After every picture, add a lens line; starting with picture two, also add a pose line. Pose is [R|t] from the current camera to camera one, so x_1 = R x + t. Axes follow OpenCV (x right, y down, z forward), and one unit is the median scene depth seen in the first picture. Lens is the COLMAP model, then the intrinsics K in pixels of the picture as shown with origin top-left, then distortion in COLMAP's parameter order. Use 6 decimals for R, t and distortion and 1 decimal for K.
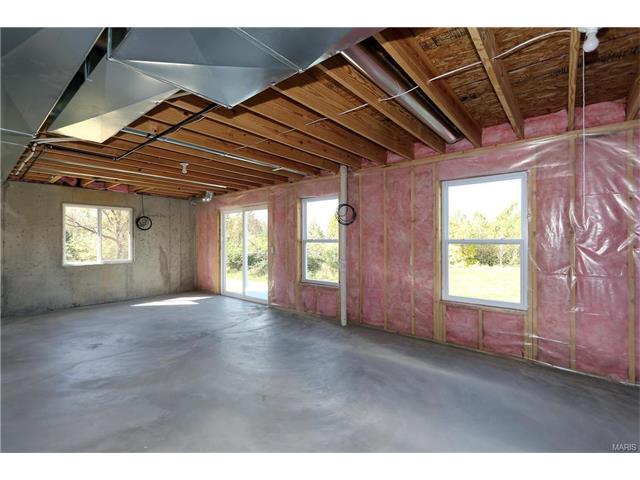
lens RADIAL K [[295.5, 0, 319.3], [0, 295.5, 240.4], [0, 0, 1]] dist [-0.003674, -0.002222]
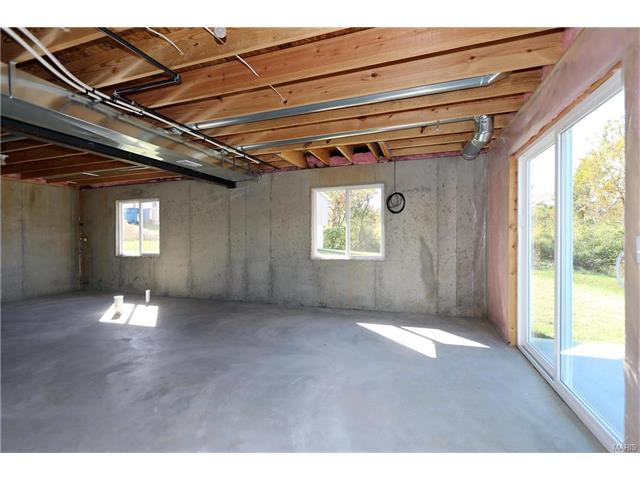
lens RADIAL K [[295.5, 0, 319.7], [0, 295.5, 242.1], [0, 0, 1]] dist [-0.003674, -0.002222]
pose [[0.357448, 0.004594, -0.933922, -0.024799], [0.002767, 0.999978, 0.005978, 0.027252], [0.933929, -0.004721, 0.357428, 0.600366]]
